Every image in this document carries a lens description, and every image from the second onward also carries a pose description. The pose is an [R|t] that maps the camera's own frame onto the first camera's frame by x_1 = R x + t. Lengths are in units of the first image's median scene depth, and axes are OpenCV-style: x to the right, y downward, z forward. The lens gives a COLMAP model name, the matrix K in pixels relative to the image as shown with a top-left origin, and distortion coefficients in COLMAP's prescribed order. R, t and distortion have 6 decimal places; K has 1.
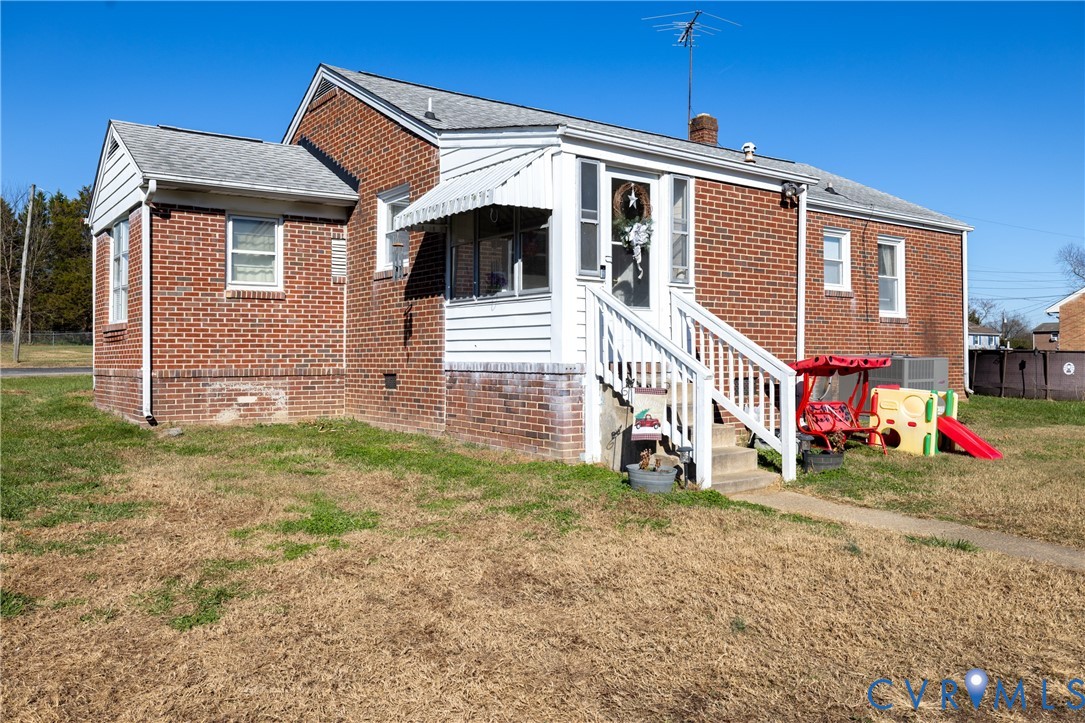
lens RADIAL K [[835.9, 0, 542.9], [0, 835.9, 357.6], [0, 0, 1]] dist [0.002277, 0.000745]
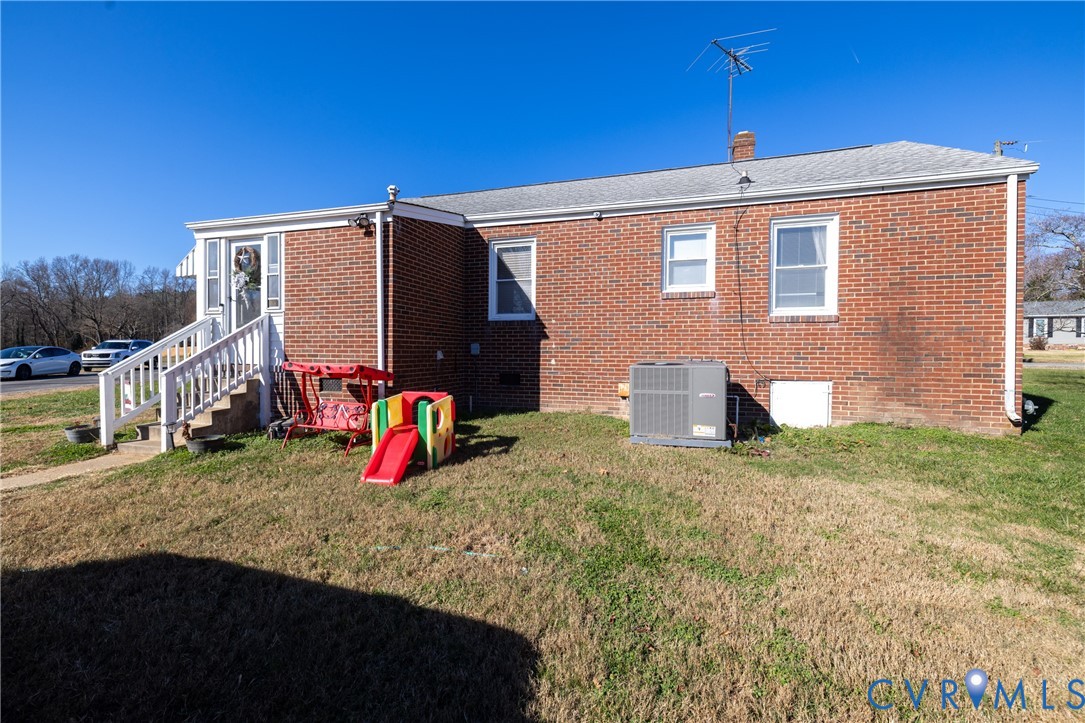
lens RADIAL K [[475.0, 0, 542.7], [0, 475.0, 362.6], [0, 0, 1]] dist [0.003245, 0.000064]
pose [[0.596209, 0.013346, -0.802718, 1.010388], [-0.004490, 0.999902, 0.013289, -0.010964], [0.802817, -0.004318, 0.596210, 0.820726]]
